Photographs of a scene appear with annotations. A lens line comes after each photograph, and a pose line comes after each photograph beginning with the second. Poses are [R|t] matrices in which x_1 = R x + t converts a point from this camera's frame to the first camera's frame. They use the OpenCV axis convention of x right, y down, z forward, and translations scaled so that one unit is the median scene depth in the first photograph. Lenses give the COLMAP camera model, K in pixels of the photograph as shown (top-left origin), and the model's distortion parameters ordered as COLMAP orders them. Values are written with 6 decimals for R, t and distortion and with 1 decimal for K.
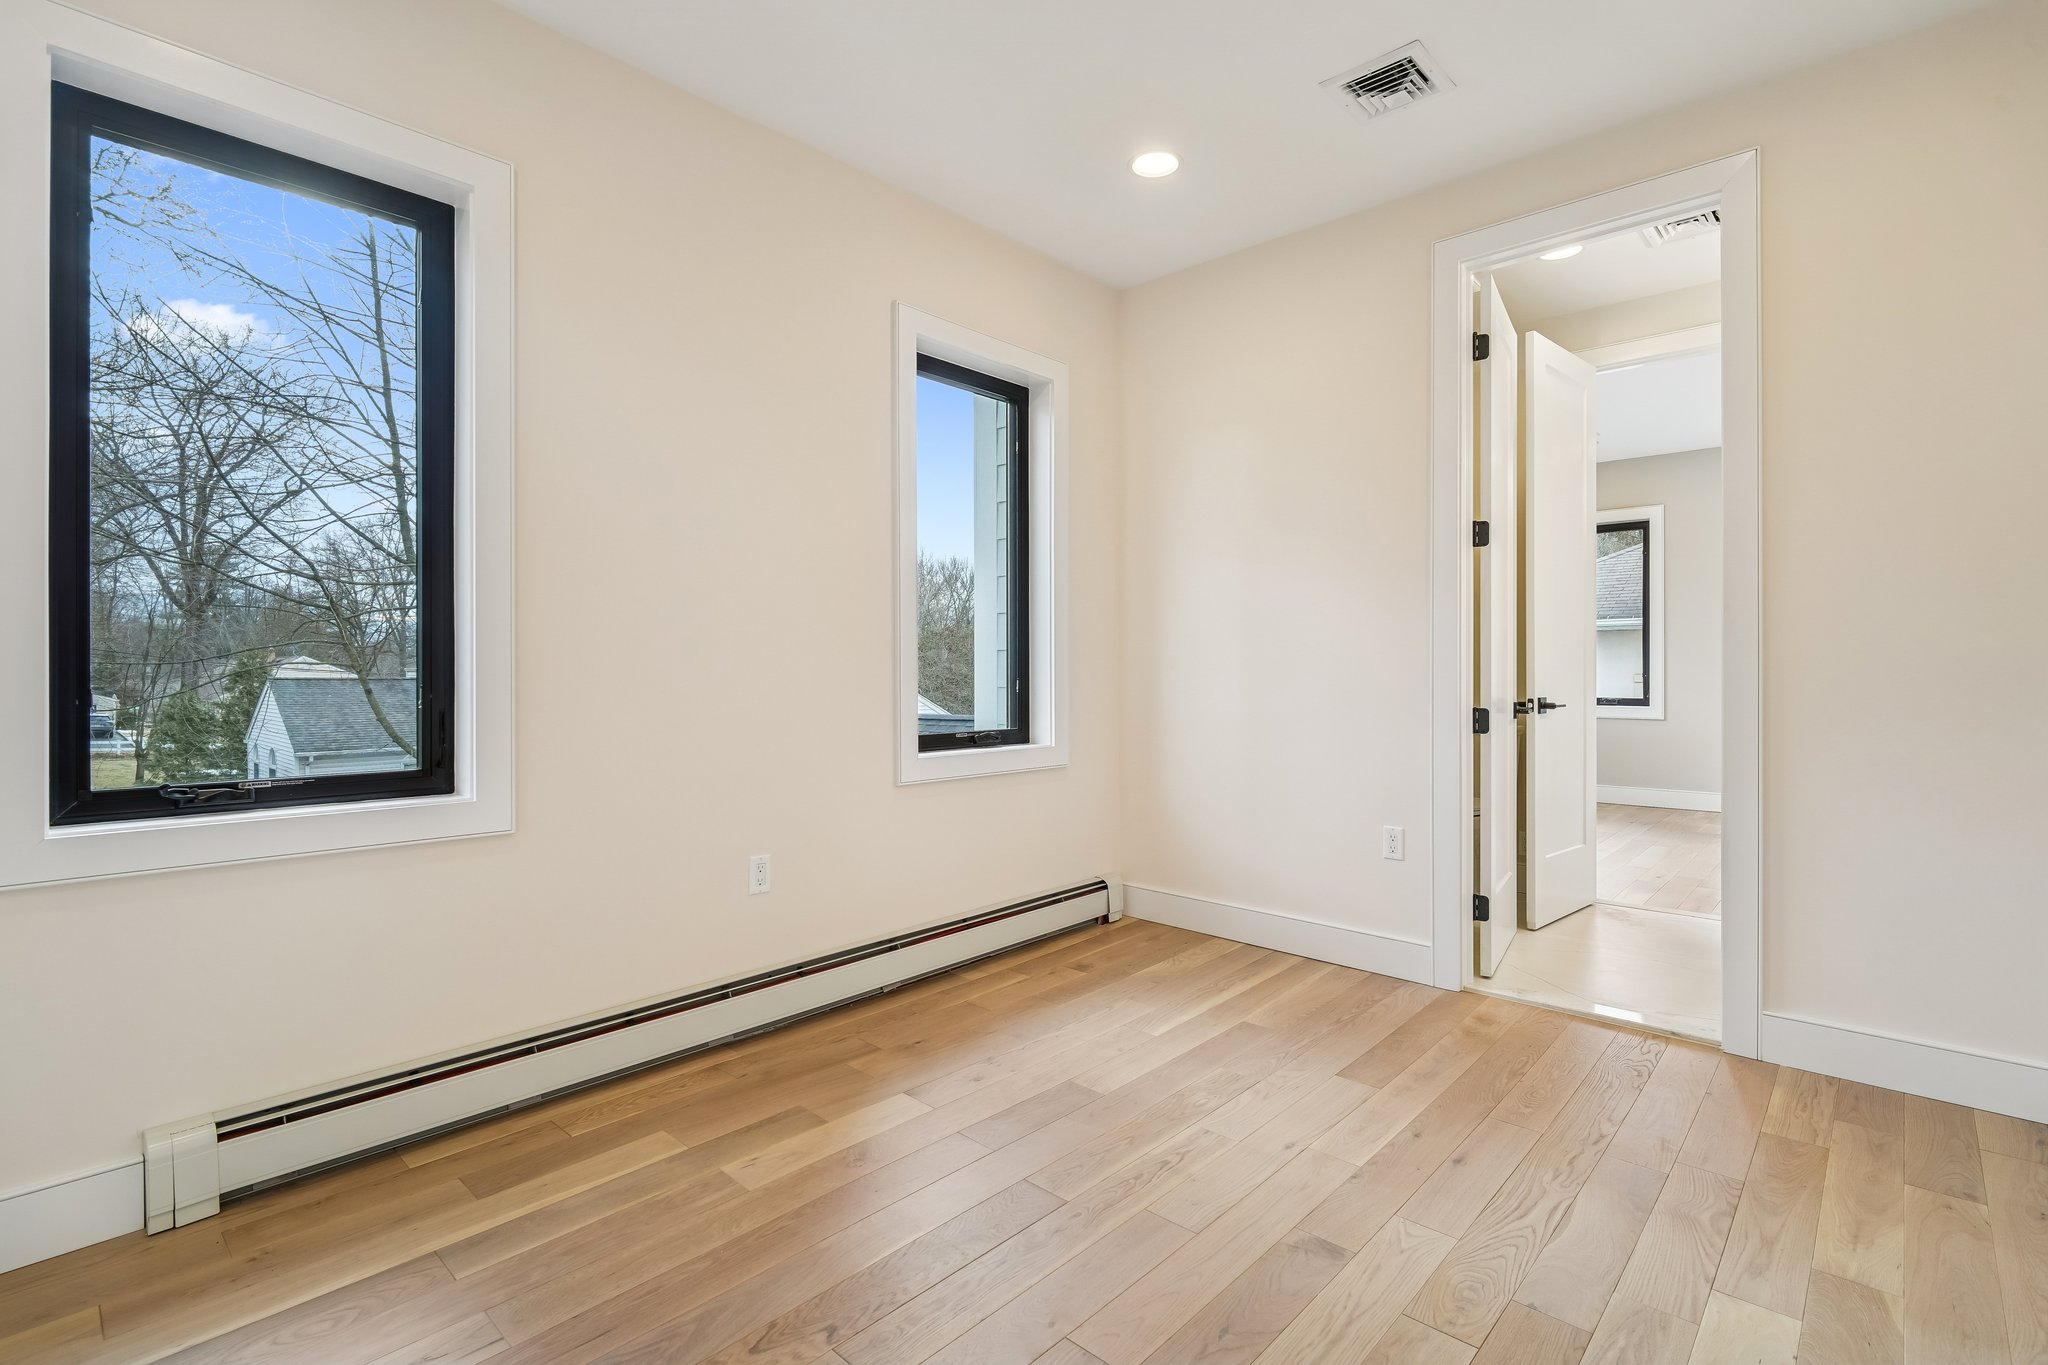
lens RADIAL K [[943.3, 0, 1014.9], [0, 943.3, 681.1], [0, 0, 1]] dist [-0.000413, -0.000922]
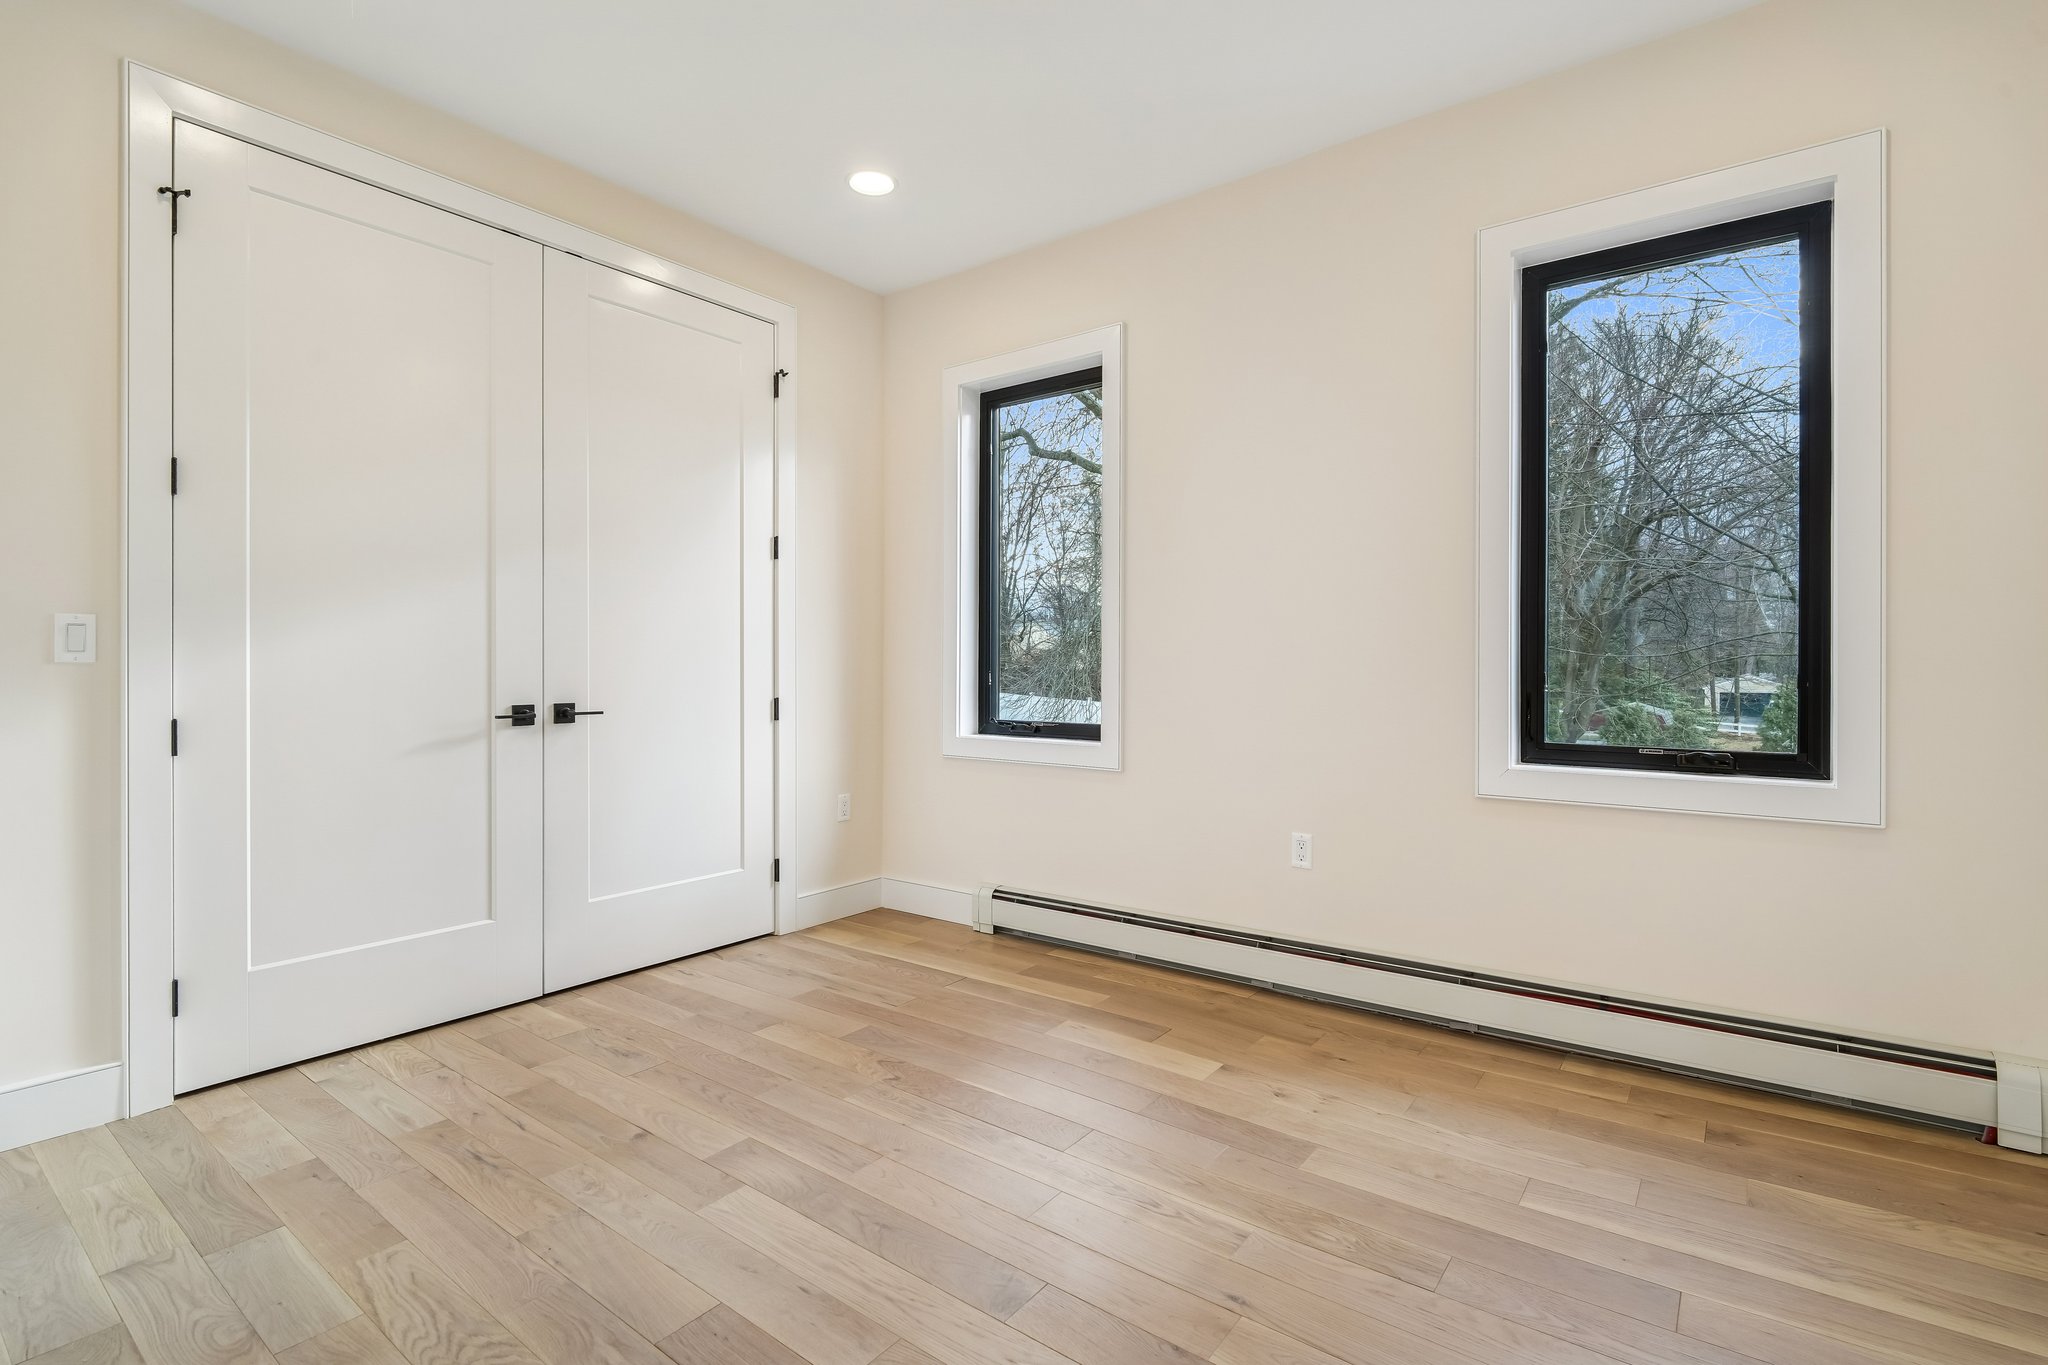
lens RADIAL K [[943.3, 0, 1014.9], [0, 943.3, 681.1], [0, 0, 1]] dist [-0.000413, -0.000922]
pose [[0.109464, 0.029654, -0.993548, 0.793806], [-0.002894, 0.999560, 0.029515, -0.021409], [0.993987, -0.000355, 0.109502, 0.578443]]
